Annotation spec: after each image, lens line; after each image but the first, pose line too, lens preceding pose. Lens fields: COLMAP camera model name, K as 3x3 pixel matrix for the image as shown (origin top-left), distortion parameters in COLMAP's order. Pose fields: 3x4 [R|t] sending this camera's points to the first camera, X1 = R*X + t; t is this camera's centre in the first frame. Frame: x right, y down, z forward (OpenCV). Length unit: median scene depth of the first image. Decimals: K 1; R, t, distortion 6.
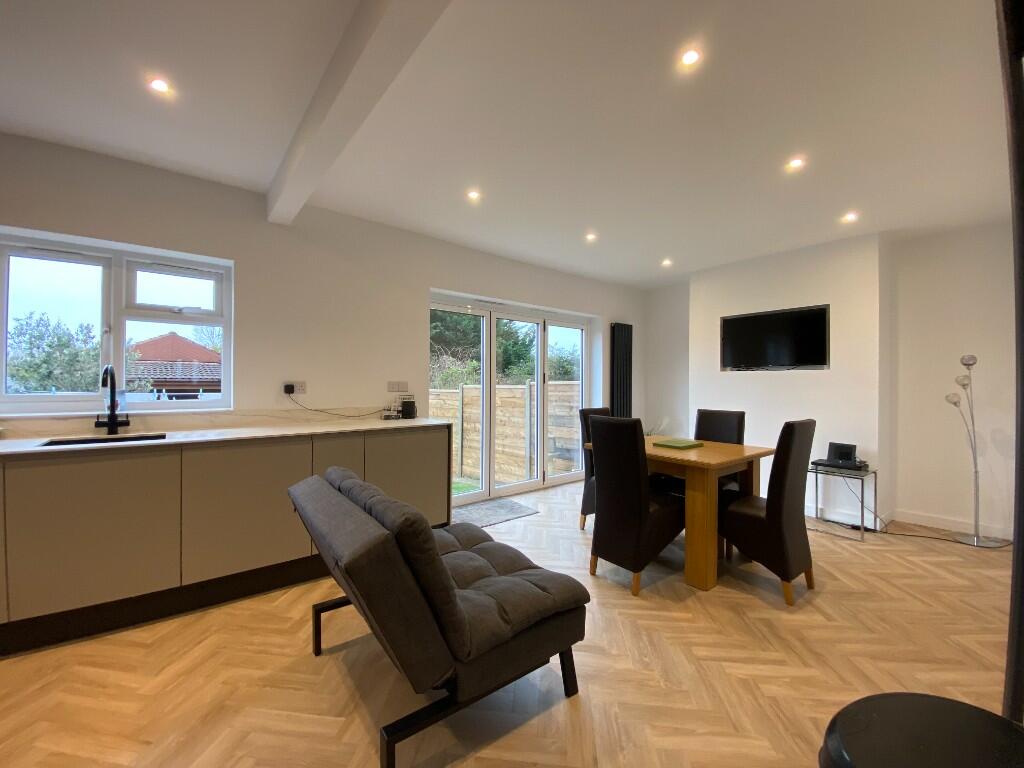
lens RADIAL K [[410.8, 0, 509.2], [0, 410.8, 382.9], [0, 0, 1]] dist [0.030500, -0.025840]
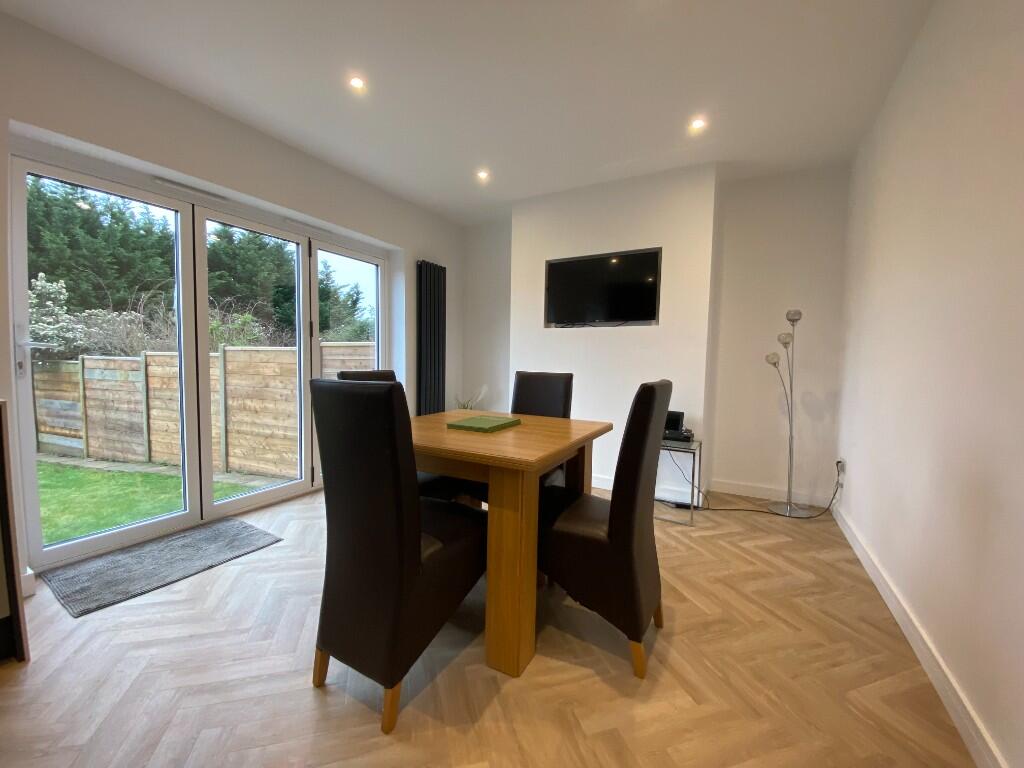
lens RADIAL K [[410.8, 0, 509.2], [0, 410.8, 382.9], [0, 0, 1]] dist [0.030500, -0.025840]
pose [[0.925484, -0.012737, 0.378574, 0.204946], [-0.012724, 0.997825, 0.064676, 0.044414], [-0.378574, -0.064674, 0.923309, 0.405757]]
